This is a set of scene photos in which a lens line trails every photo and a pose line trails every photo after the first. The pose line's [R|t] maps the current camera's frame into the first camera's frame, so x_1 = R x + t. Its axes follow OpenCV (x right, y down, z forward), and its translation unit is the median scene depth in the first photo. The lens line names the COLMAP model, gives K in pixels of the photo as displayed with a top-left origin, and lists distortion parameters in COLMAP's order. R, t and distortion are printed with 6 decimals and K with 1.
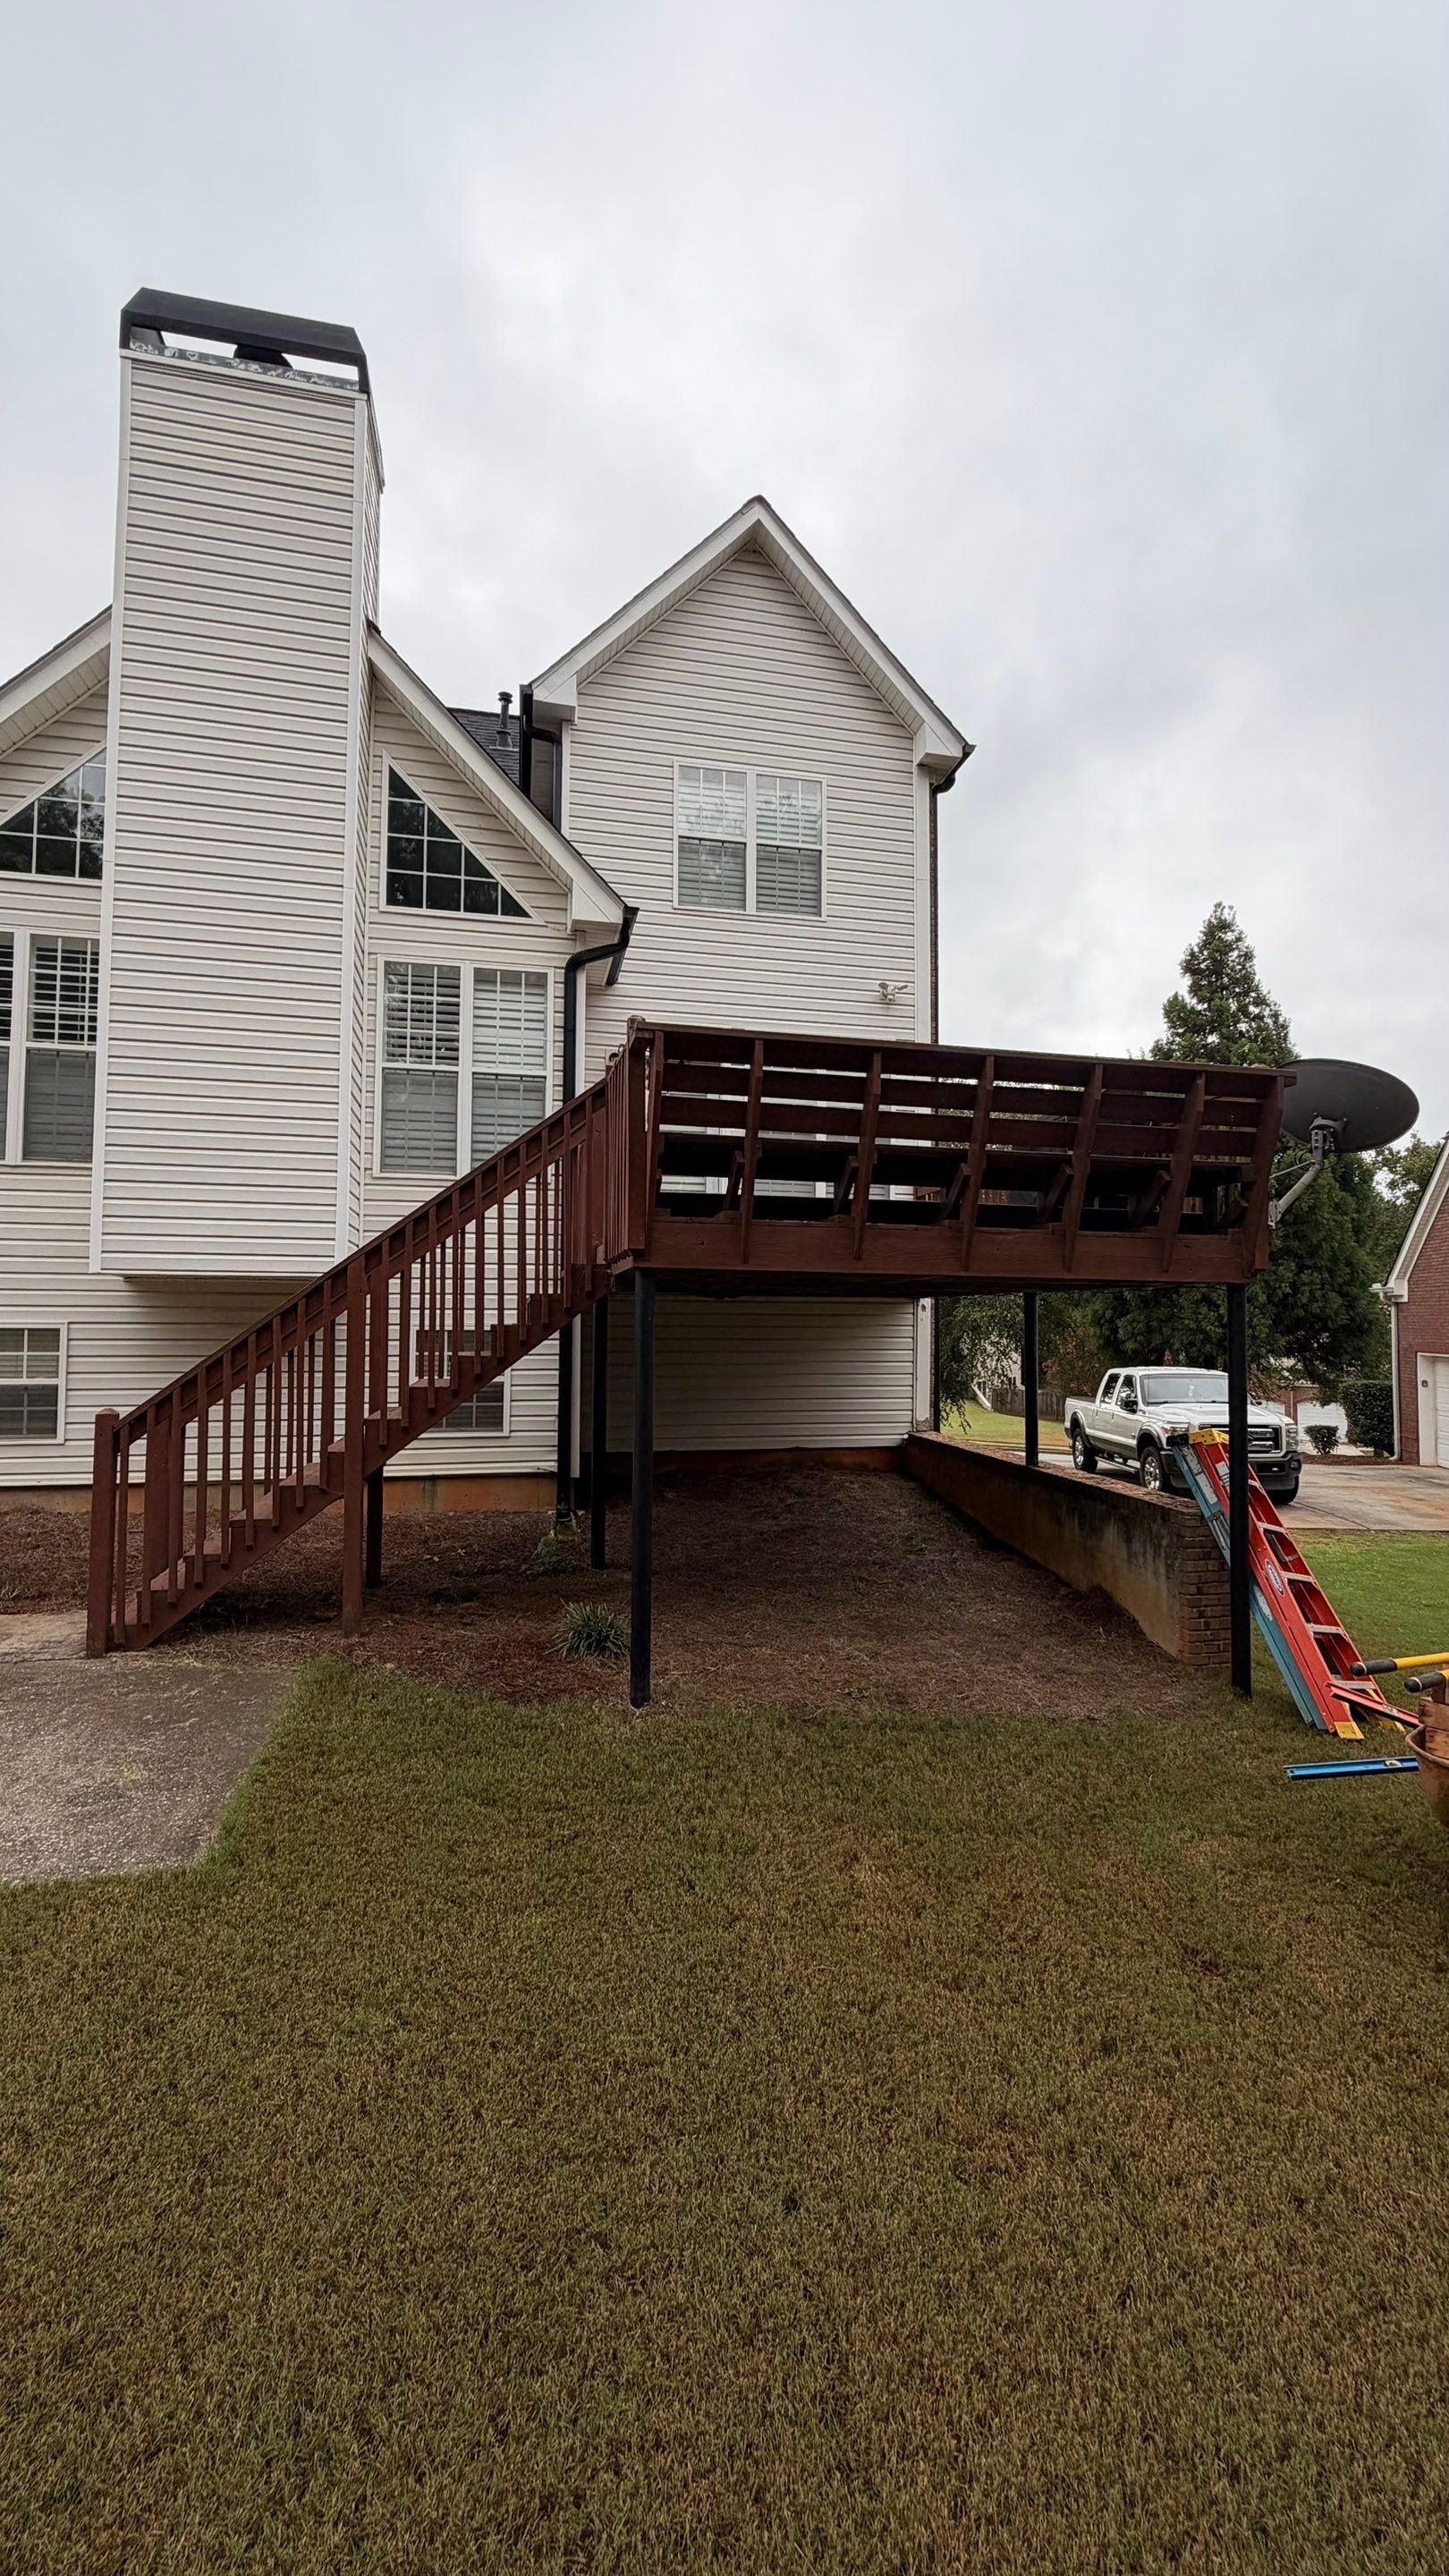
lens RADIAL K [[1029.6, 0, 719.0], [0, 1029.6, 1276.8], [0, 0, 1]] dist [-0.000448, -0.000410]
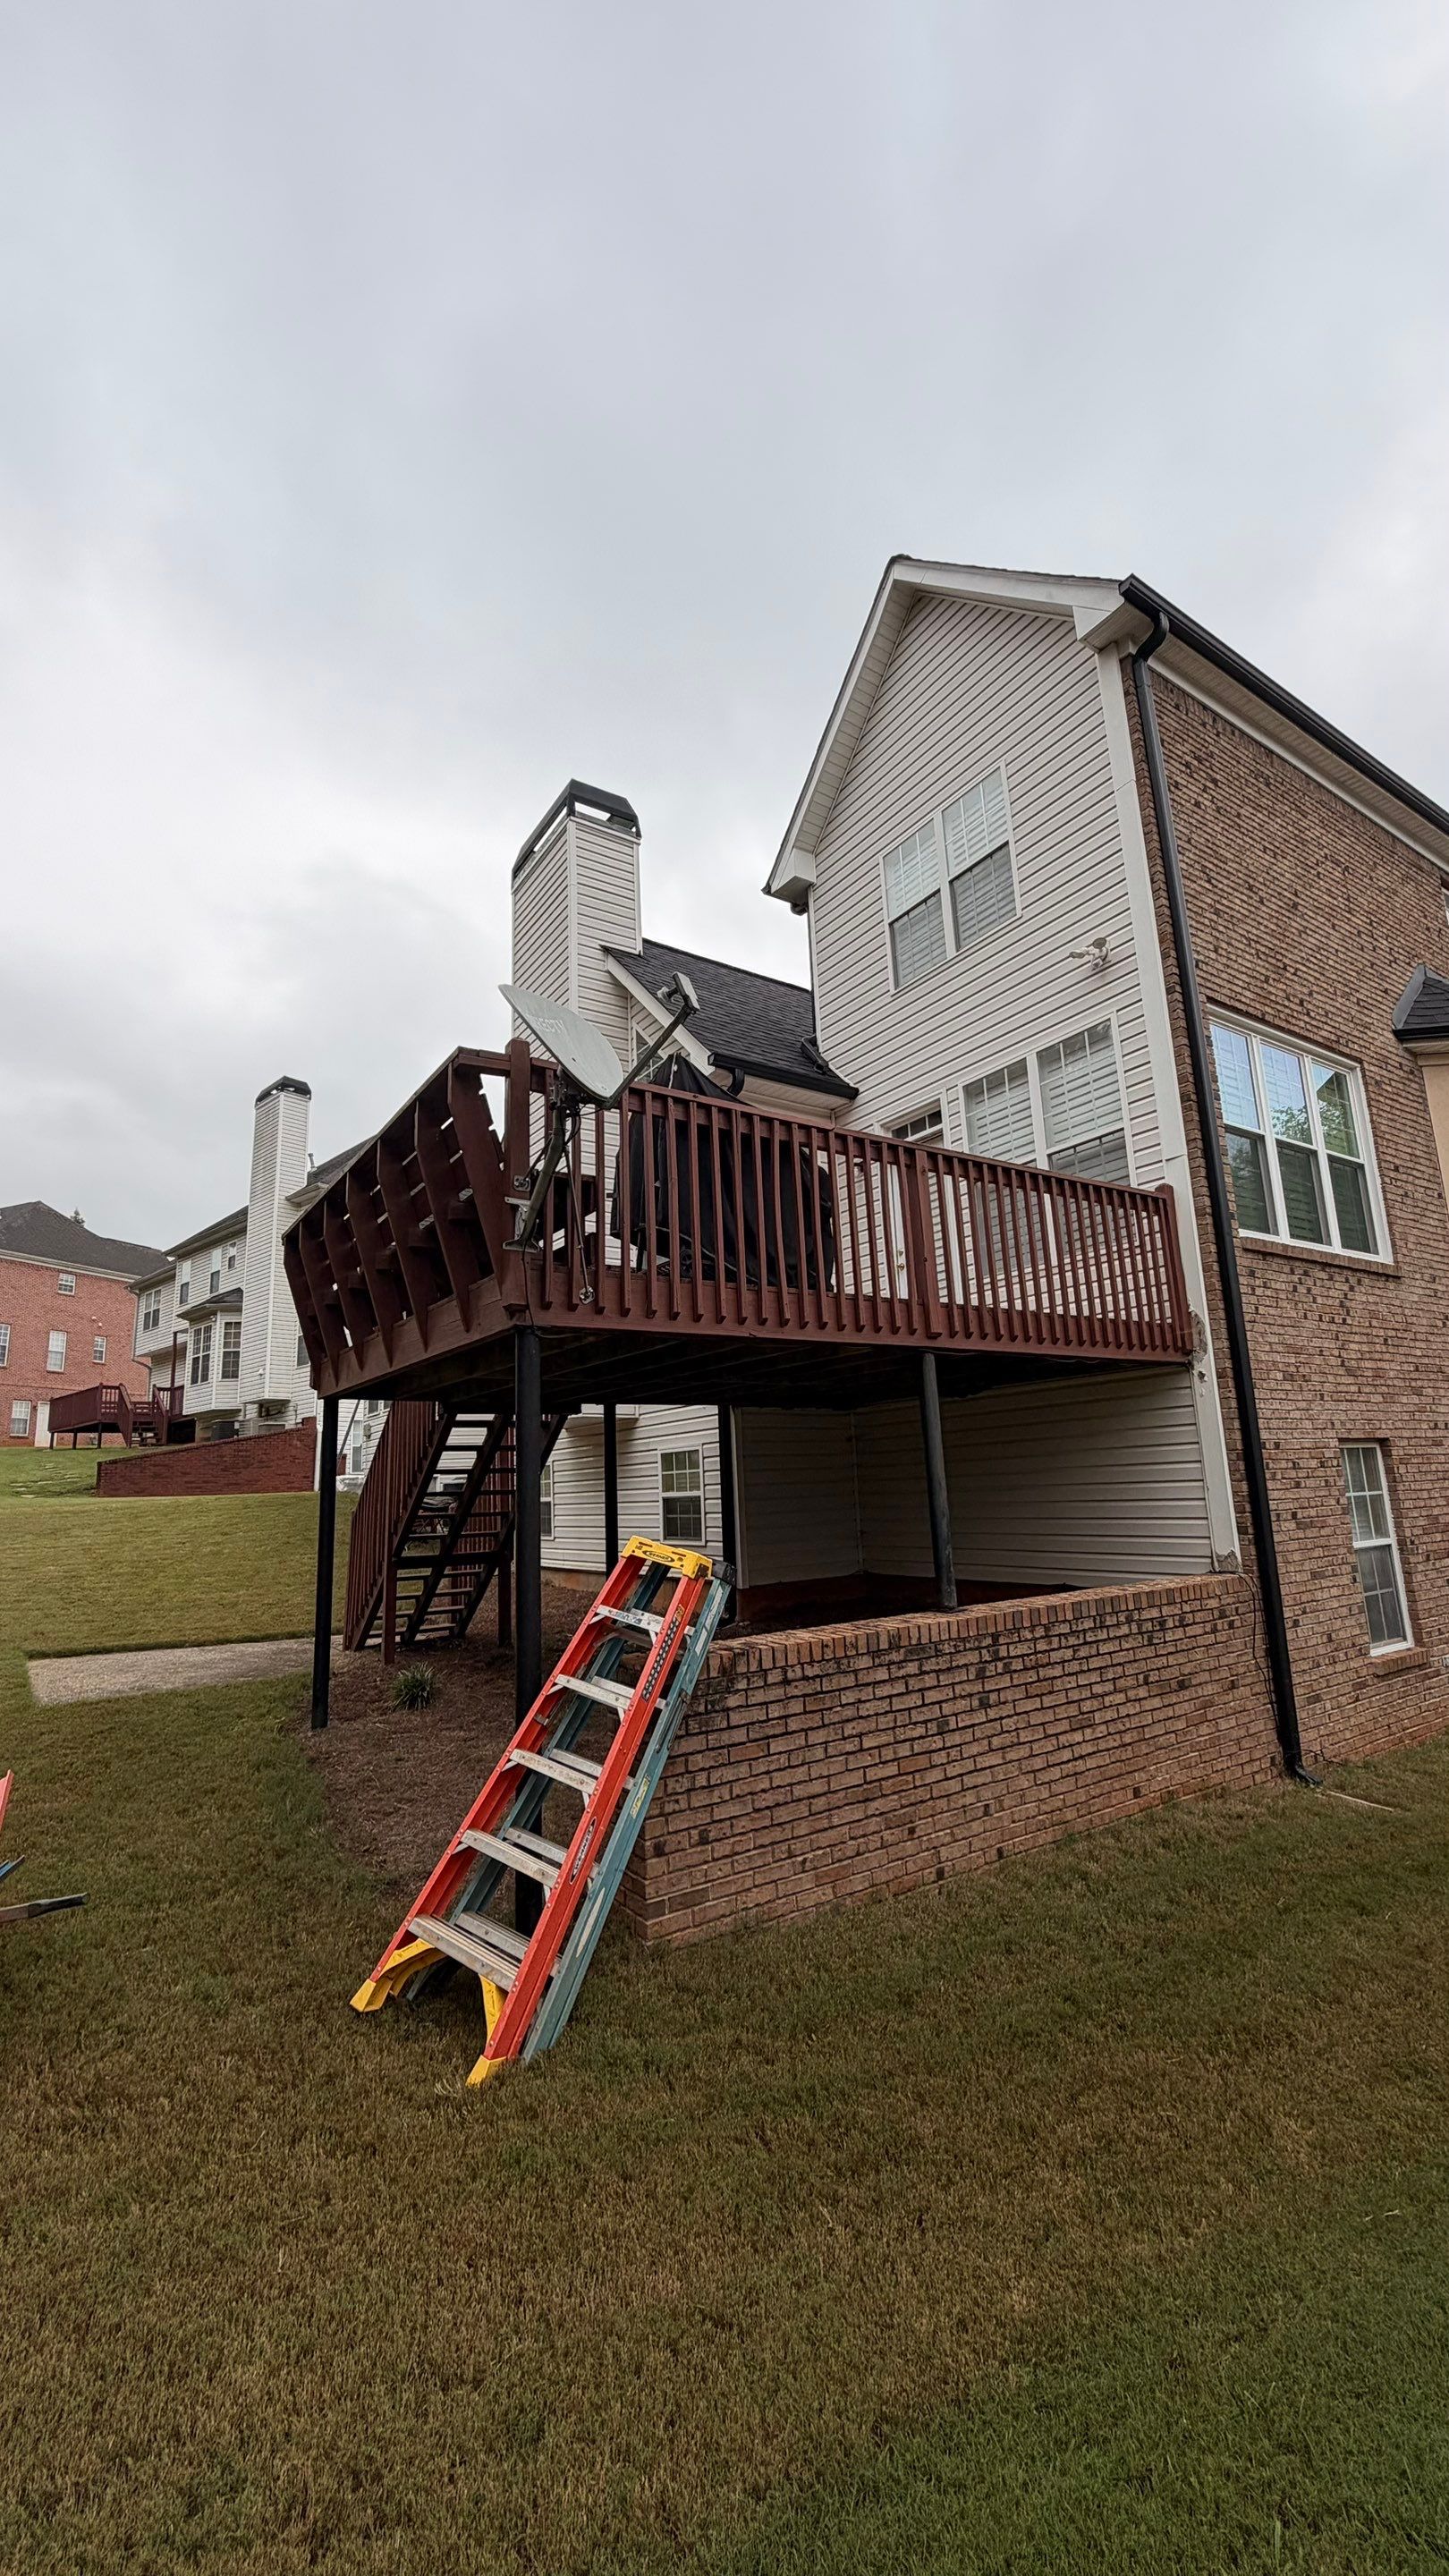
lens RADIAL K [[1023.8, 0, 728.3], [0, 1023.8, 1279.0], [0, 0, 1]] dist [0.000226, -0.000167]
pose [[0.373241, -0.209143, -0.903853, 0.851857], [0.082867, 0.977880, -0.192052, 0.085630], [0.924026, -0.003218, 0.382316, 0.591049]]
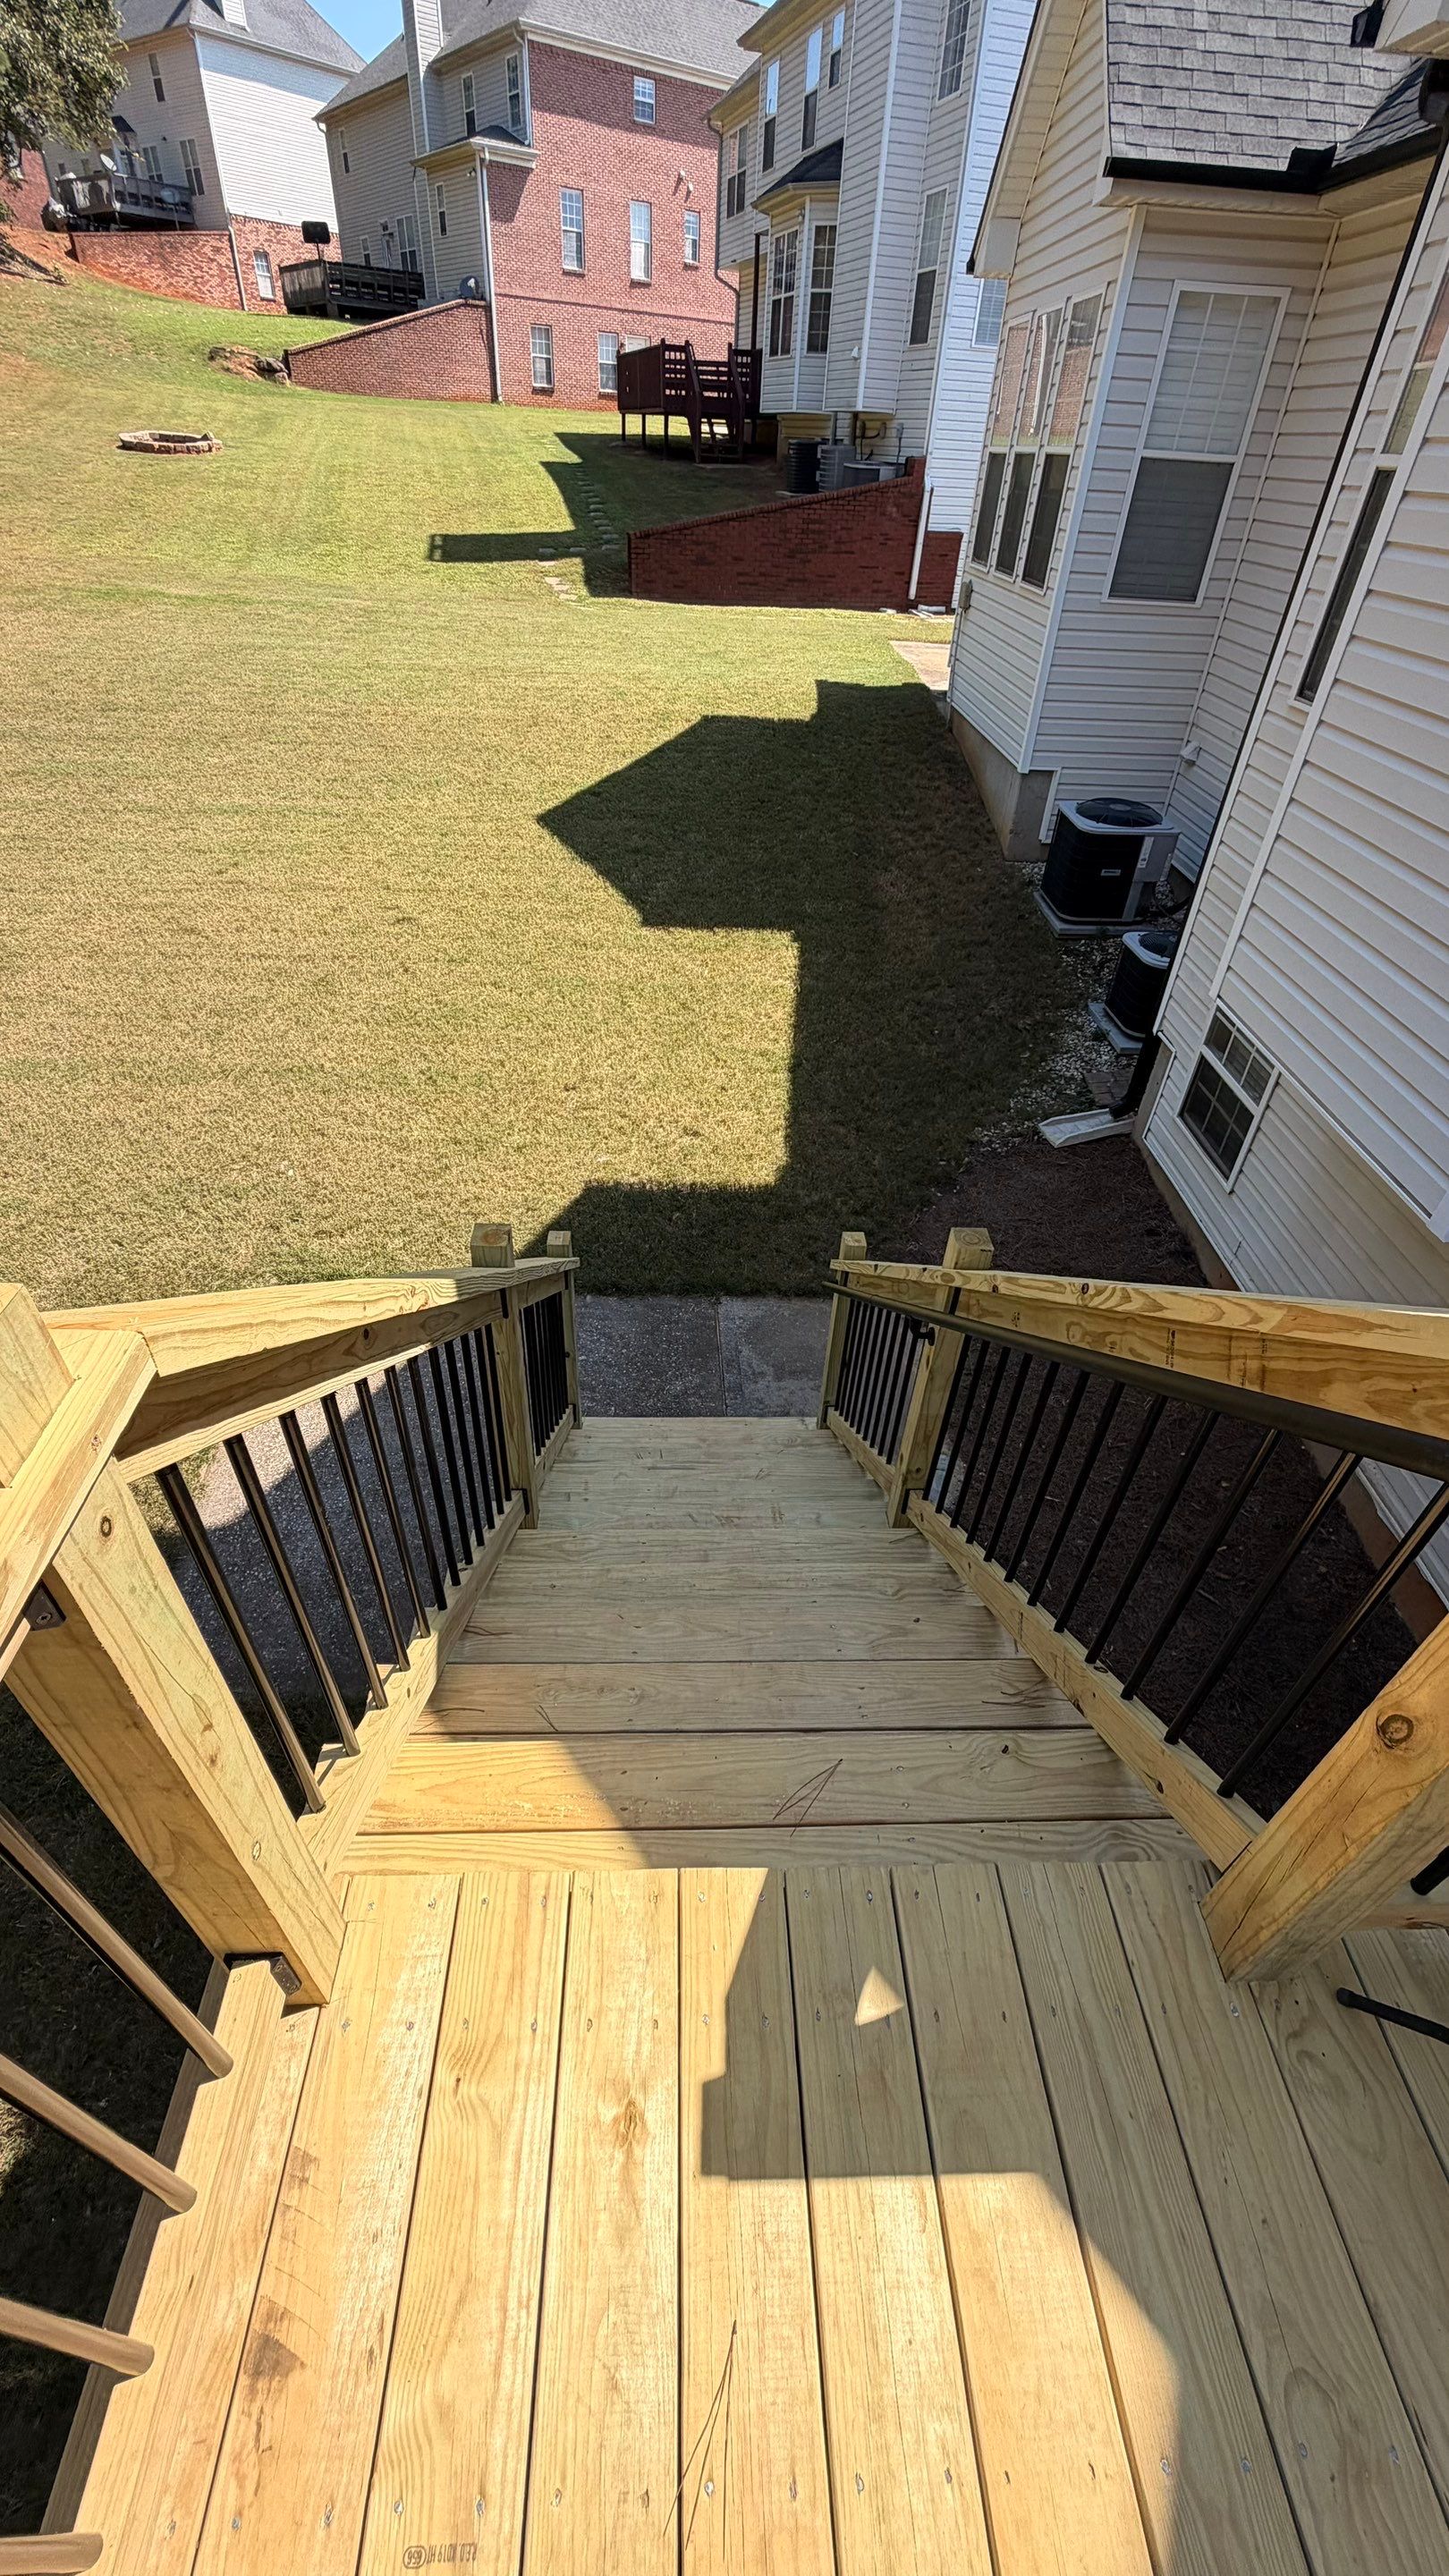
lens RADIAL K [[1023.8, 0, 728.3], [0, 1023.8, 1279.0], [0, 0, 1]] dist [0.000226, -0.000167]
pose [[-0.174641, 0.612123, -0.771236, -0.003756], [-0.005487, 0.782657, 0.622430, -0.201839], [0.984617, 0.112934, -0.133325, 0.689503]]
